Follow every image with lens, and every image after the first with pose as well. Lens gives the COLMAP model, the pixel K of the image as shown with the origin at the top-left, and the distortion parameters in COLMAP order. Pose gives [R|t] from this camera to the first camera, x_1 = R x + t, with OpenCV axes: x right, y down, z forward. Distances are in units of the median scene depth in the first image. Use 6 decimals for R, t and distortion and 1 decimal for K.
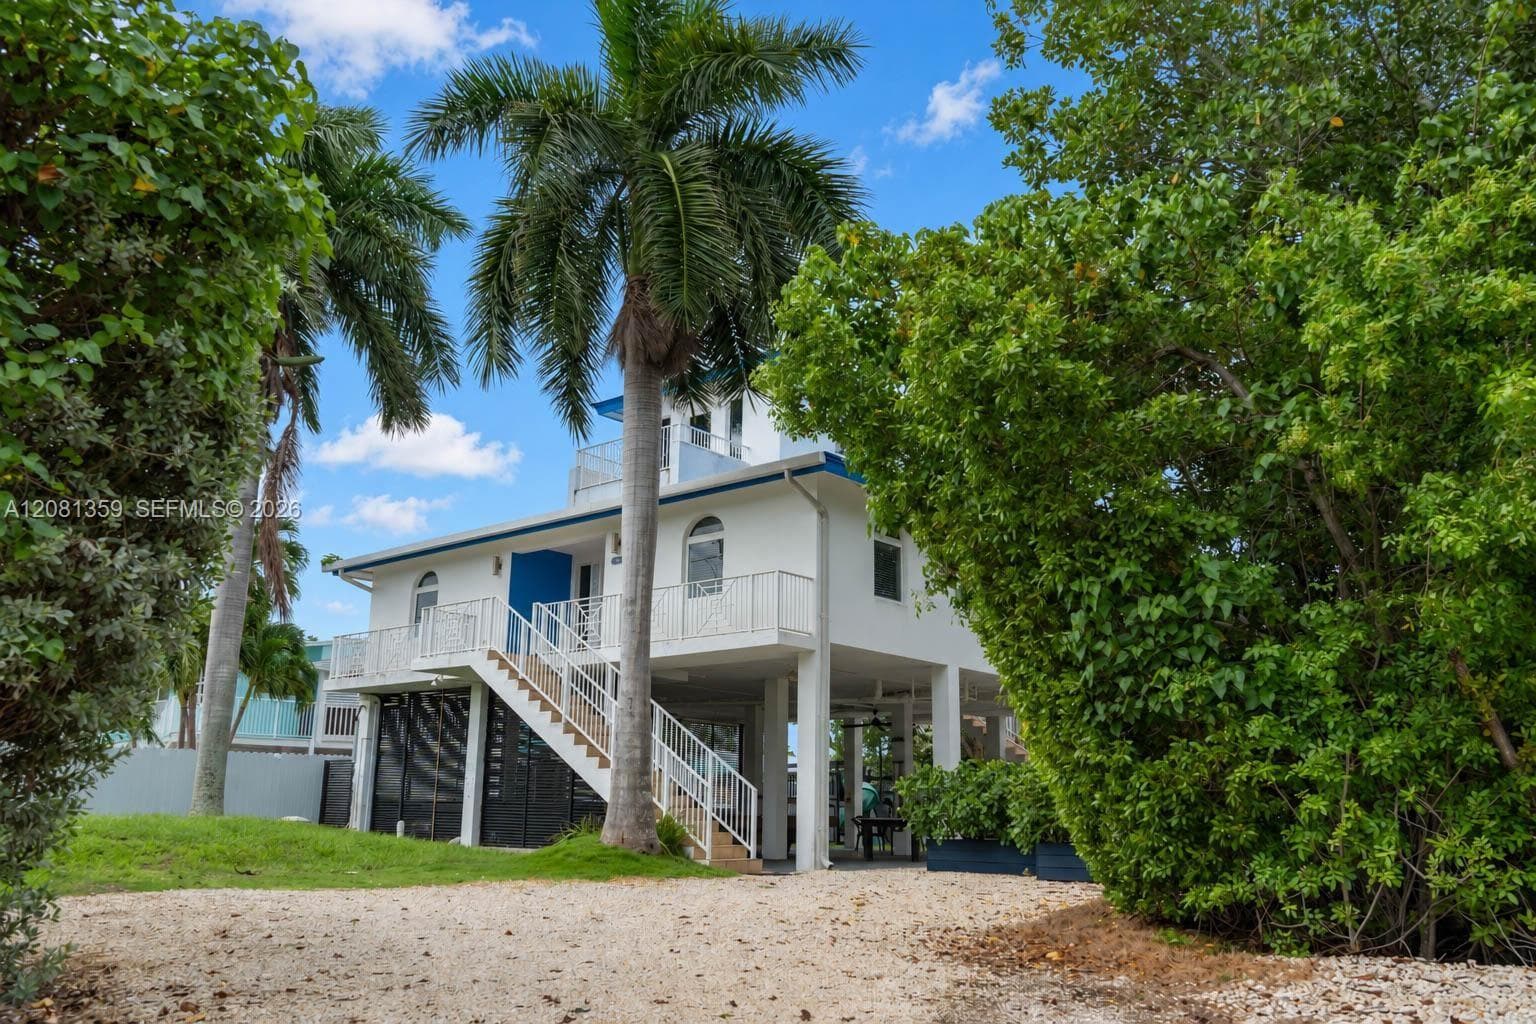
lens RADIAL K [[1307.5, 0, 771.3], [0, 1307.5, 474.3], [0, 0, 1]] dist [-0.003758, -0.002477]
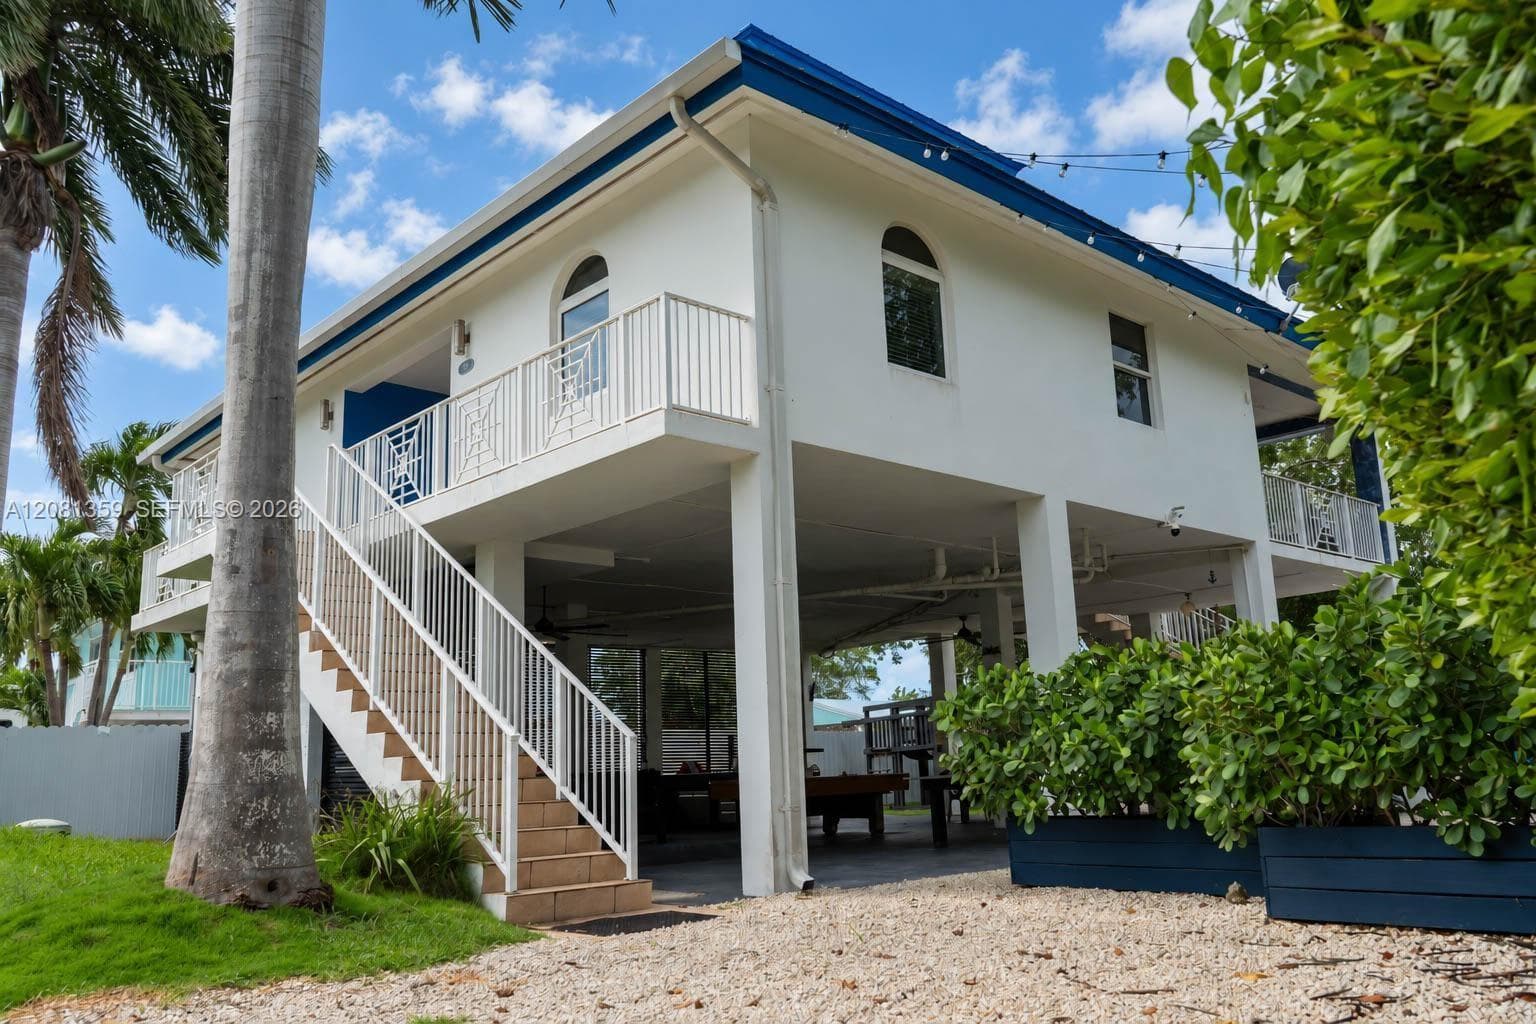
lens RADIAL K [[1248.4, 0, 768.0], [0, 1248.4, 512.0], [0, 0, 1]] dist [0.001089, 0.000572]
pose [[0.989961, -0.076498, -0.118851, 0.096903], [0.082358, 0.995577, 0.045200, 0.142721], [0.114868, -0.054534, 0.991883, 0.554533]]
